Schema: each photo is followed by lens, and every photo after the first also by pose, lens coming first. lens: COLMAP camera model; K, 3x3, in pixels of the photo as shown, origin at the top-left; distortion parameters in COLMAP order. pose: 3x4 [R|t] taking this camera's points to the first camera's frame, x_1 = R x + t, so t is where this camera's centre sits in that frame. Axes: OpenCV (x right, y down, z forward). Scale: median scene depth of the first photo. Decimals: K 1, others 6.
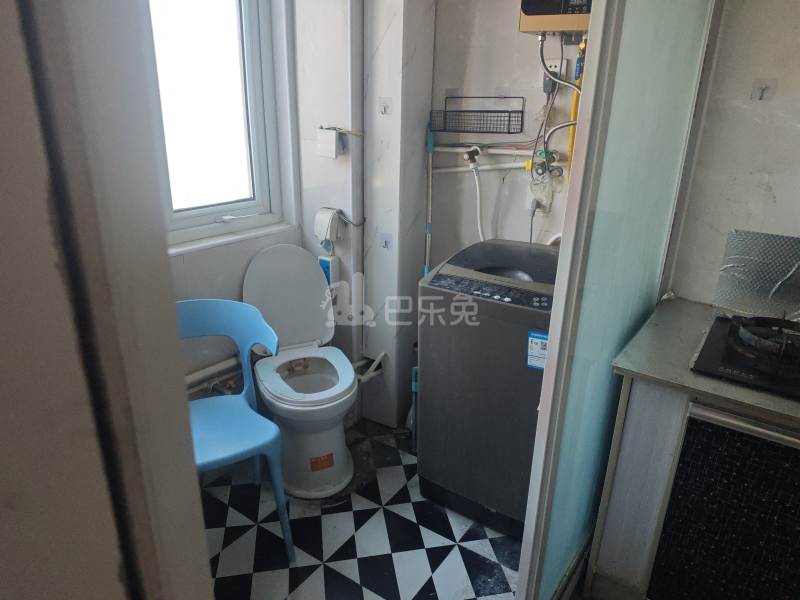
lens RADIAL K [[542.6, 0, 376.6], [0, 542.6, 302.1], [0, 0, 1]] dist [-0.024831, -0.002729]
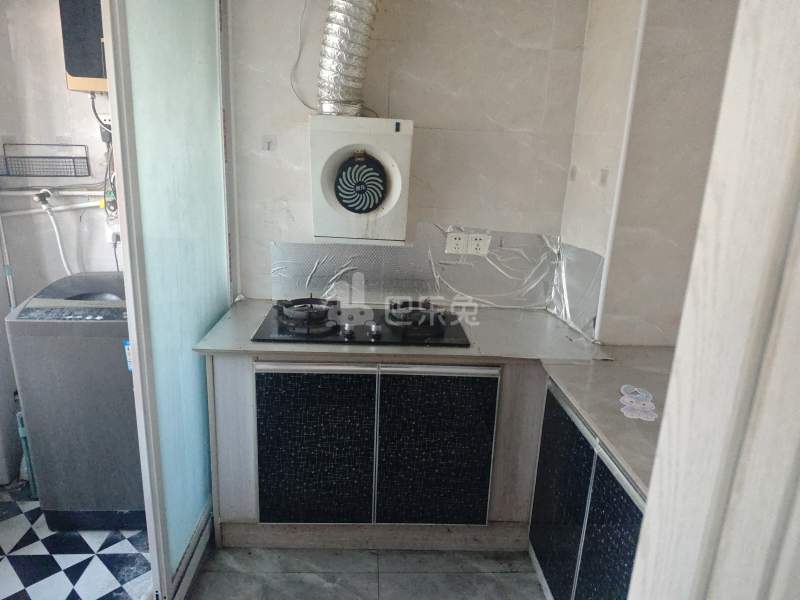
lens RADIAL K [[571.7, 0, 400.0], [0, 571.7, 300.0], [0, 0, 1]] dist [0.023378, -0.038876]
pose [[0.766239, -0.146903, 0.625538, -0.022987], [0.203603, 0.978859, -0.019521, 0.098978], [-0.609445, 0.142319, 0.779950, -0.303713]]
